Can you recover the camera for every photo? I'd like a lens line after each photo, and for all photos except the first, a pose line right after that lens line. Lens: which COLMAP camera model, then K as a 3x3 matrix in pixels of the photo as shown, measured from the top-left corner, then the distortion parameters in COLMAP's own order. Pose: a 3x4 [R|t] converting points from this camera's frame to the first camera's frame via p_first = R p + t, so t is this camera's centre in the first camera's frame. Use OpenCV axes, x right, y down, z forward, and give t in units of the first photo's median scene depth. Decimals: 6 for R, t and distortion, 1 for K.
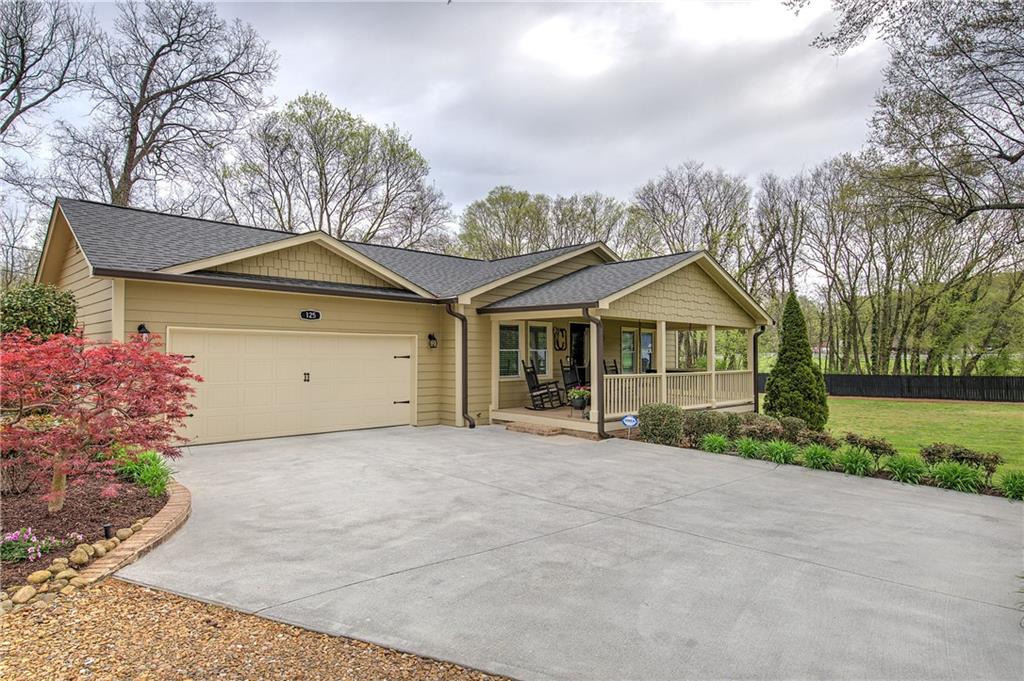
lens RADIAL K [[581.2, 0, 512.8], [0, 581.2, 344.8], [0, 0, 1]] dist [0.001689, 0.000479]
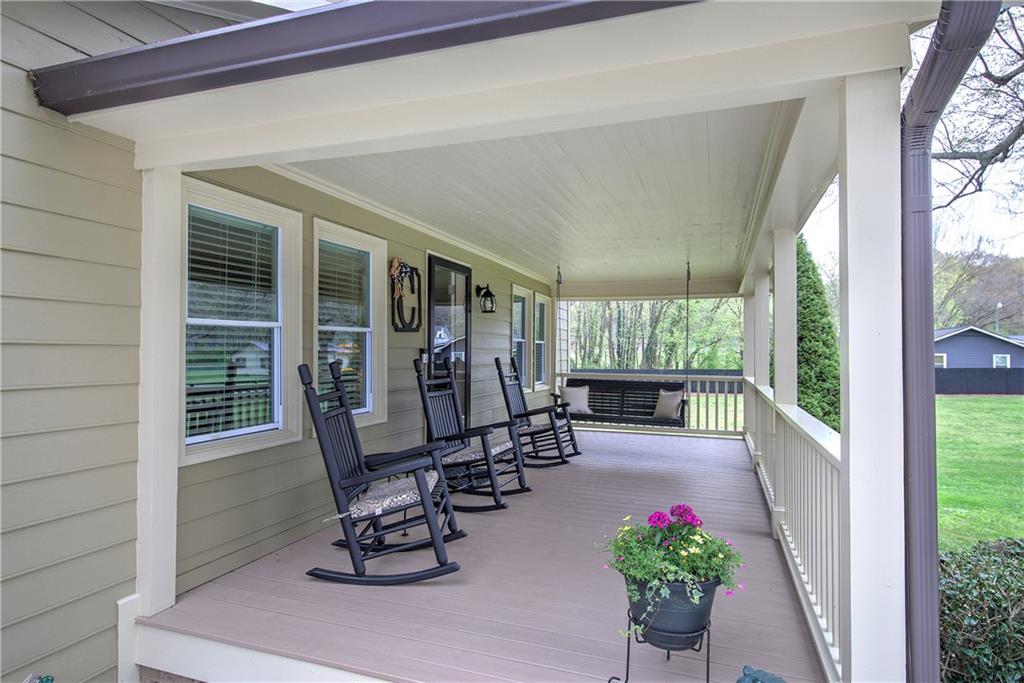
lens RADIAL K [[581.2, 0, 511.6], [0, 581.2, 347.7], [0, 0, 1]] dist [0.001689, 0.000479]
pose [[0.905611, 0.007915, 0.424035, -0.006024], [-0.001520, 0.999880, -0.015417, 0.024754], [-0.424106, 0.013317, 0.905515, 0.672910]]
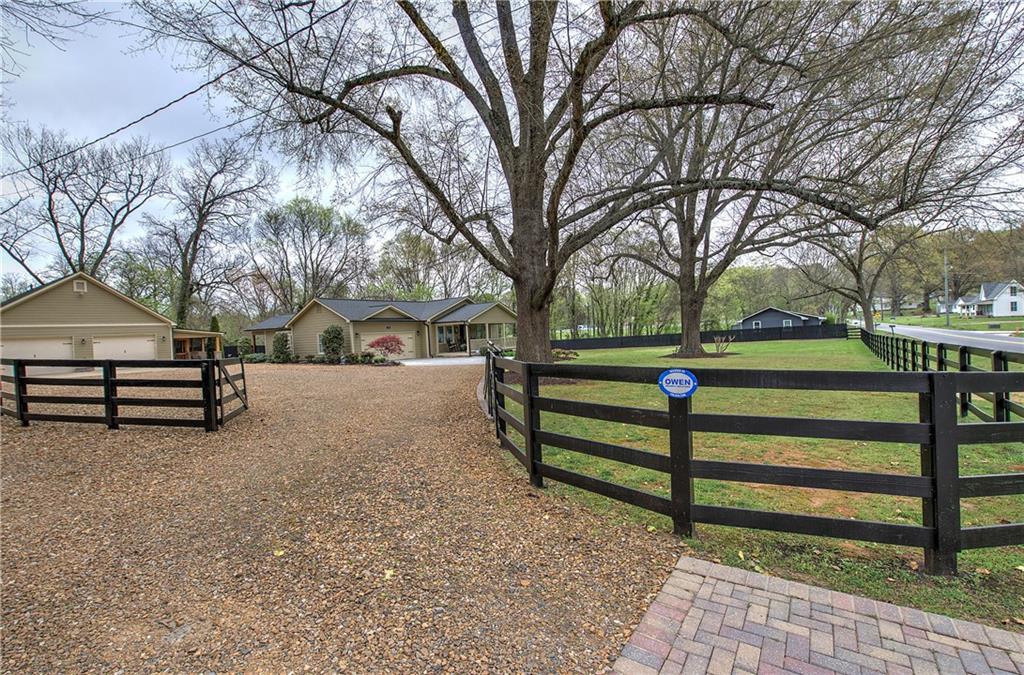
lens RADIAL K [[428.7, 0, 513.6], [0, 428.7, 337.5], [0, 0, 1]] dist [-0.004813, 0.000446]
pose [[0.969073, -0.050463, 0.241561, -0.175613], [0.046465, 0.998673, 0.022224, -0.008183], [-0.242362, -0.010312, 0.970131, -1.285132]]
